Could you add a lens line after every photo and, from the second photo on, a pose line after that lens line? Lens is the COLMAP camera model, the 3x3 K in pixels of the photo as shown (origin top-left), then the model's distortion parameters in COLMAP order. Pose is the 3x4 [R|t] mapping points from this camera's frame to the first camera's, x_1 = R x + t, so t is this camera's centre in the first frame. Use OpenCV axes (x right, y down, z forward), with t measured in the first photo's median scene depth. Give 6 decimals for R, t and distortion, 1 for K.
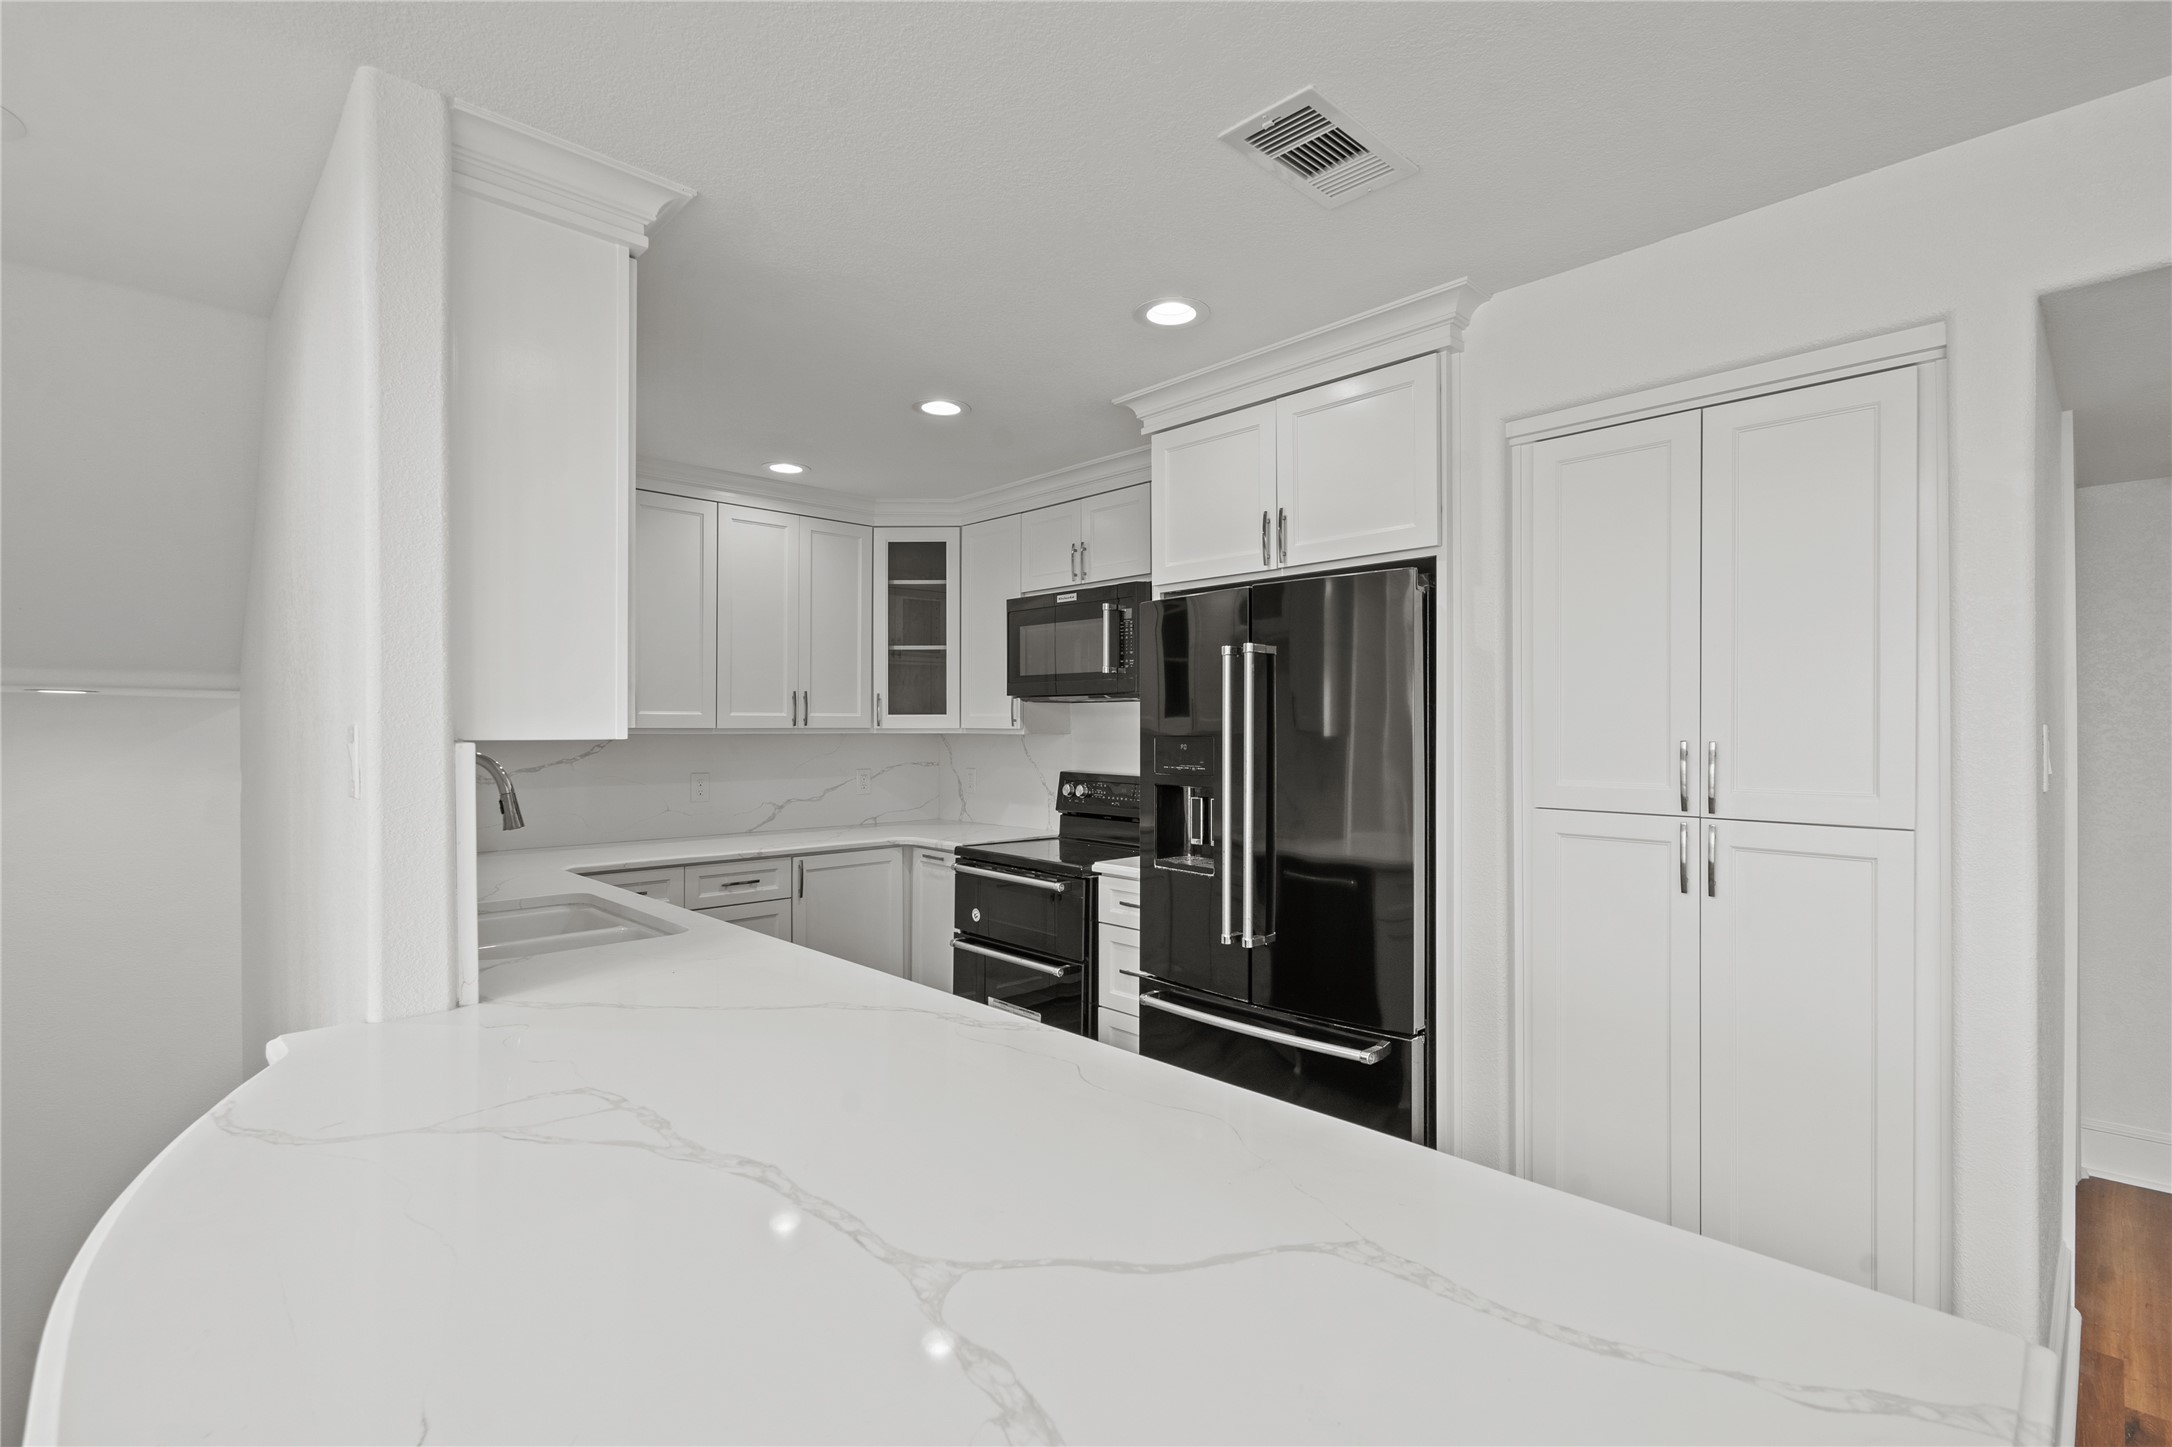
lens RADIAL K [[1005.0, 0, 1099.9], [0, 1005.0, 723.6], [0, 0, 1]] dist [-0.006813, 0.004723]
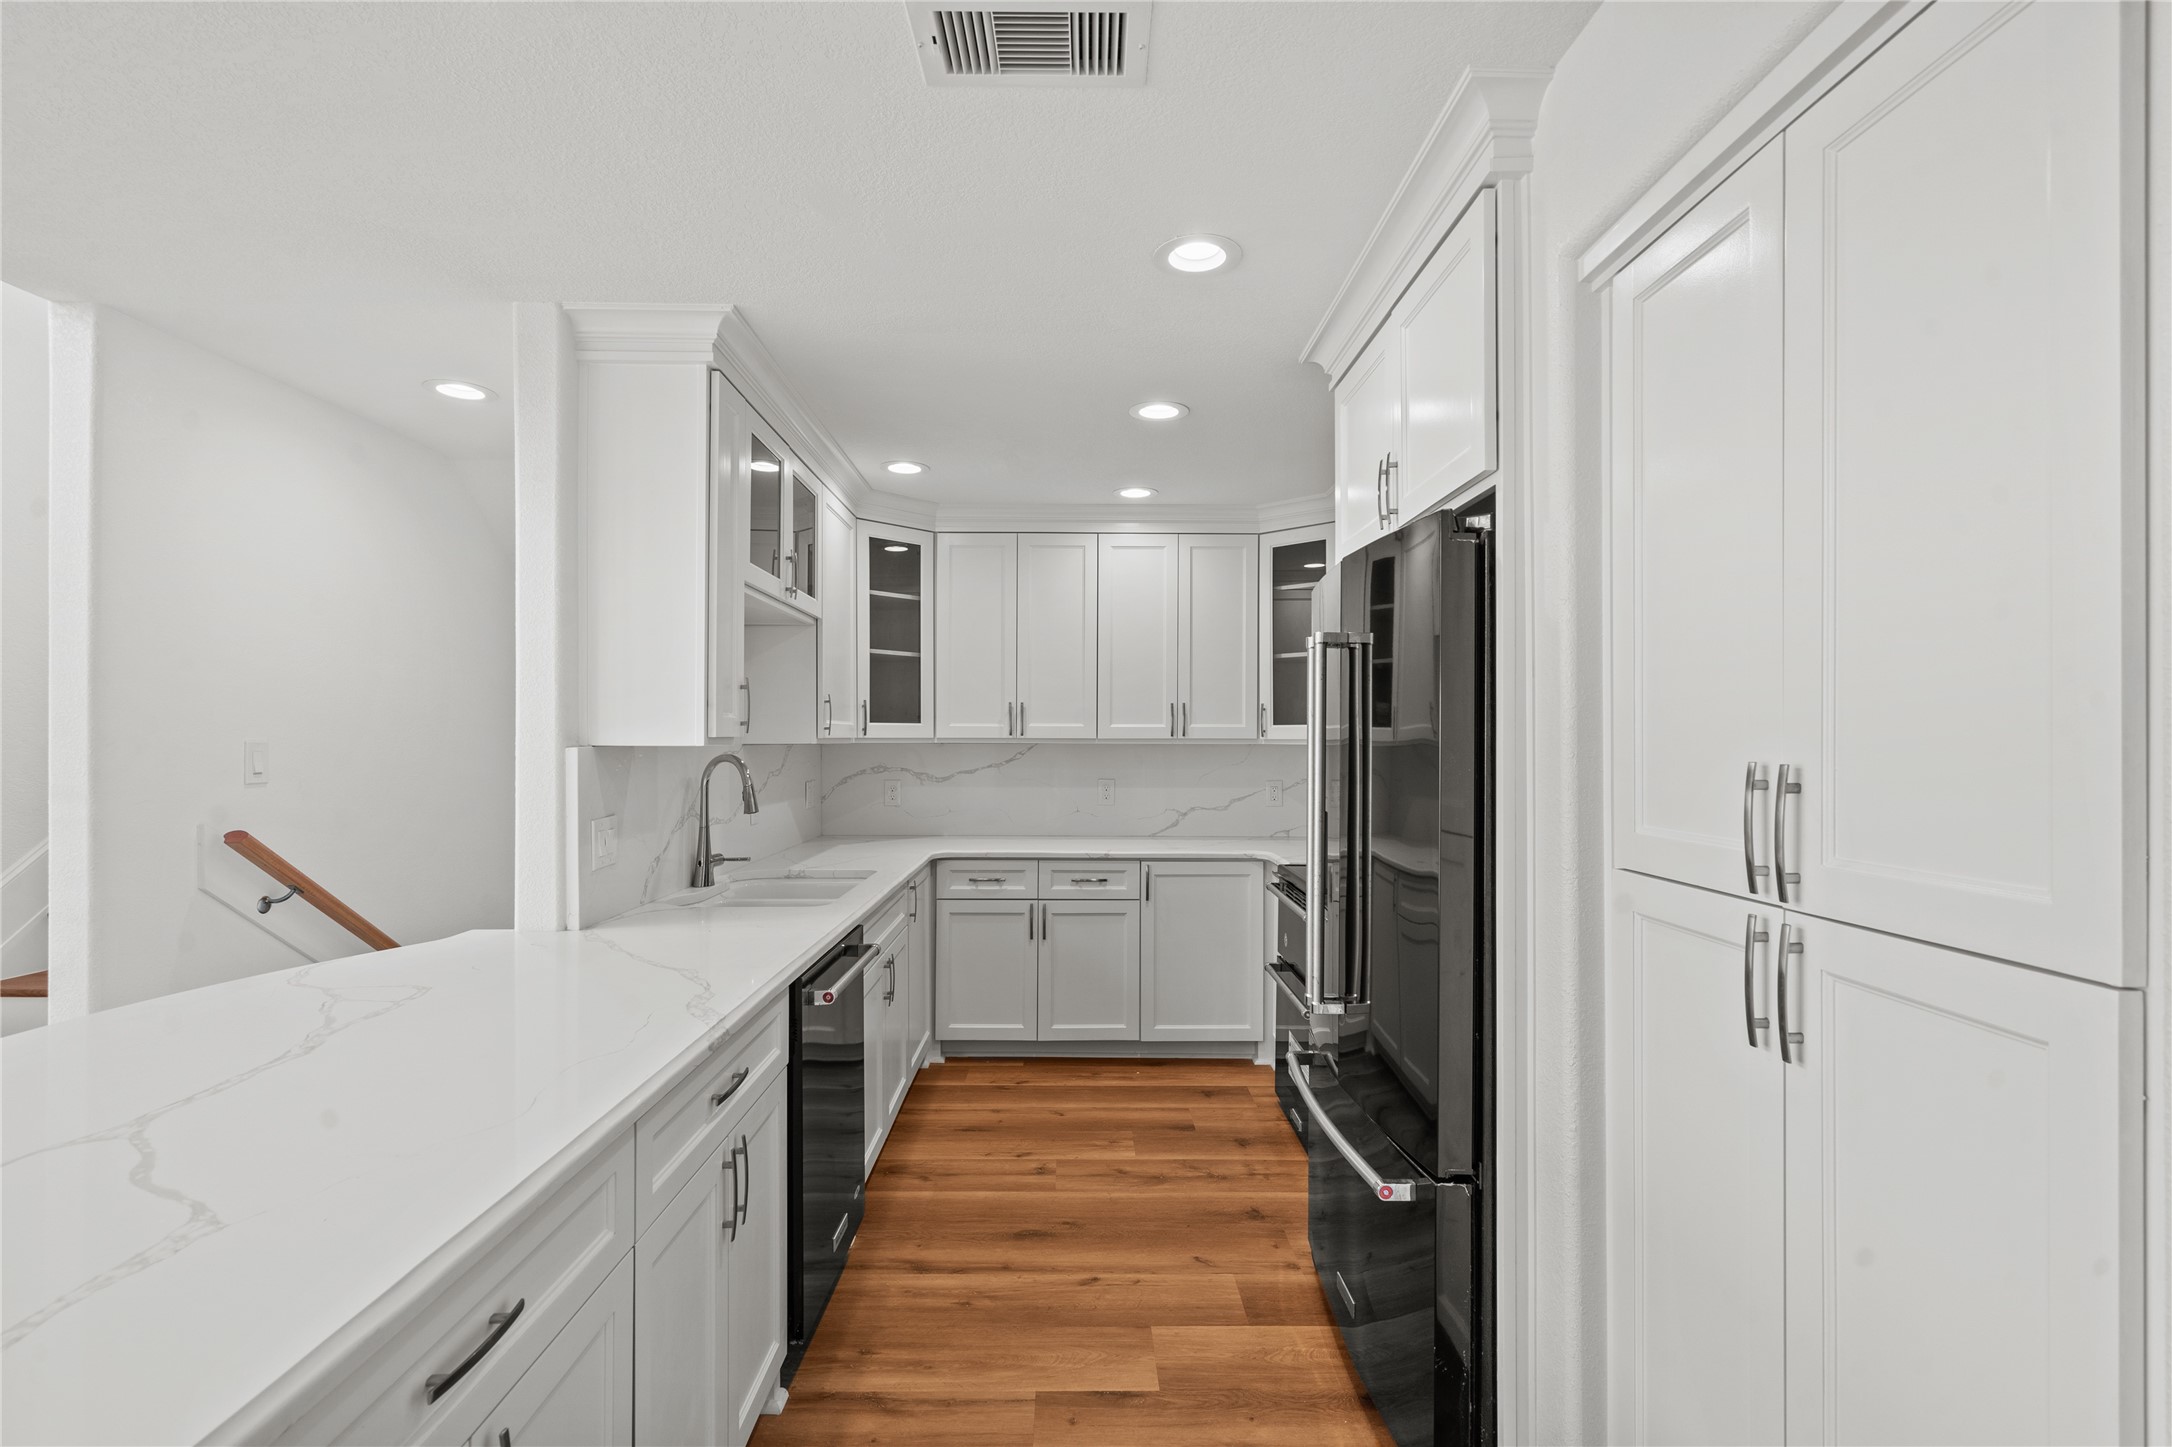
lens RADIAL K [[1005.0, 0, 1089.9], [0, 1005.0, 727.6], [0, 0, 1]] dist [-0.006813, 0.004723]
pose [[0.724375, -0.006727, -0.689373, 0.409430], [0.001209, 0.999963, -0.008487, 0.002148], [0.689405, 0.005314, 0.724357, 0.215871]]
